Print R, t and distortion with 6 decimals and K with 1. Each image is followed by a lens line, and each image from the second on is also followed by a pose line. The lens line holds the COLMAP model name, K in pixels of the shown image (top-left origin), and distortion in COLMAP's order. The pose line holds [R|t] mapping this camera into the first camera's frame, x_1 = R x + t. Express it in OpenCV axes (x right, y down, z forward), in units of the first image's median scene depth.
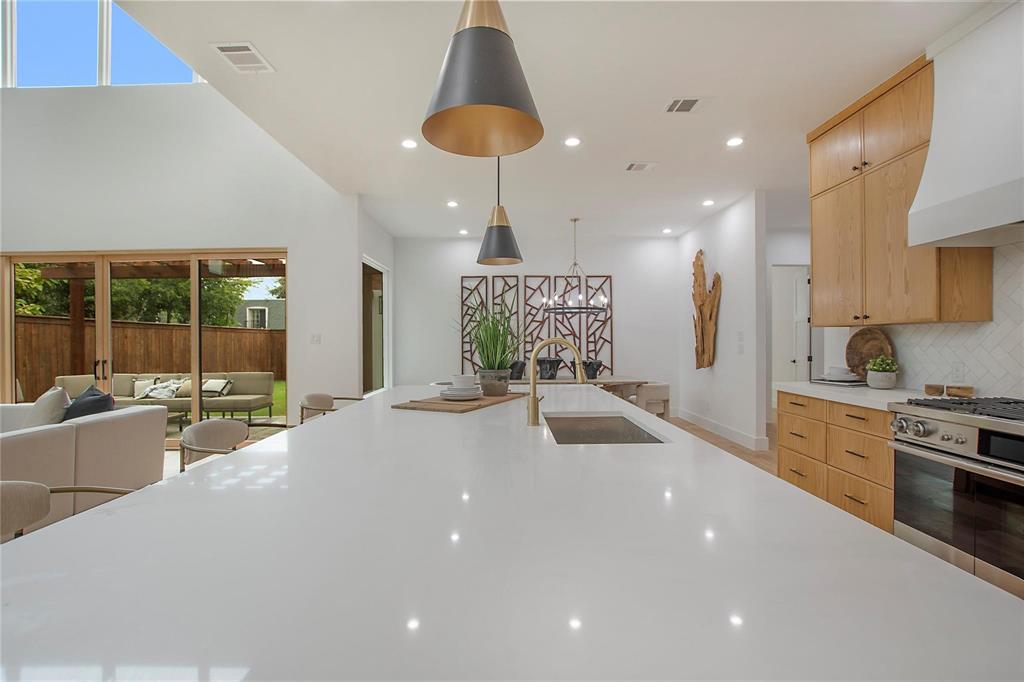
lens RADIAL K [[470.6, 0, 516.7], [0, 470.6, 343.2], [0, 0, 1]] dist [-0.058421, 0.016207]
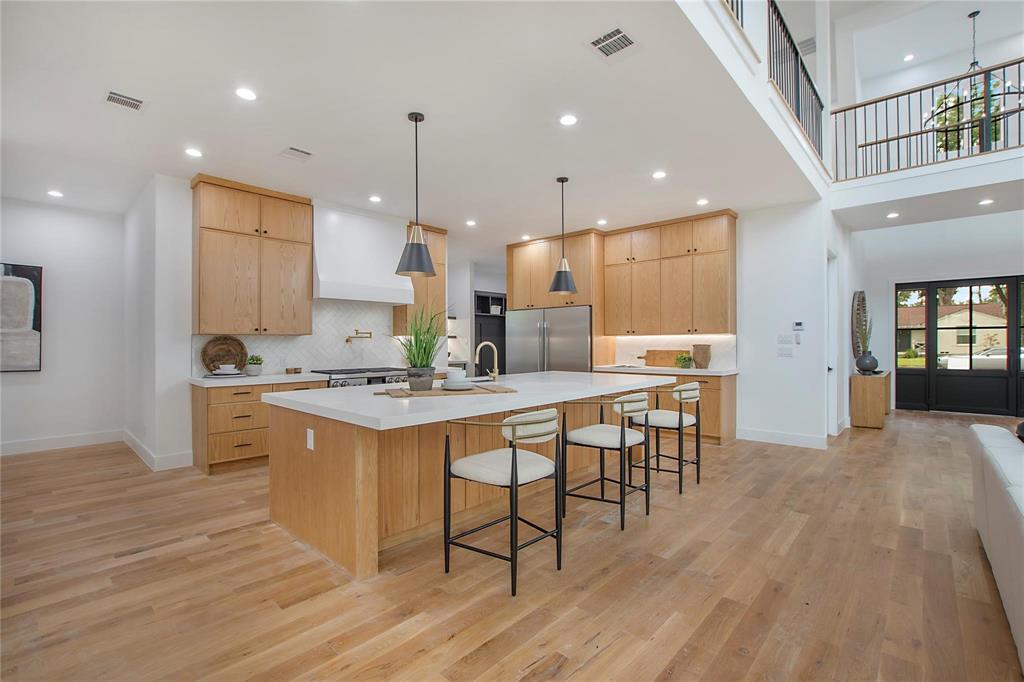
lens RADIAL K [[459.8, 0, 513.5], [0, 459.8, 341.3], [0, 0, 1]] dist [-0.015014, 0.000400]
pose [[-0.733936, 0.009006, 0.679159, -0.379059], [0.009653, 0.999949, -0.002828, -0.001816], [-0.679150, 0.004480, -0.733986, 0.635650]]
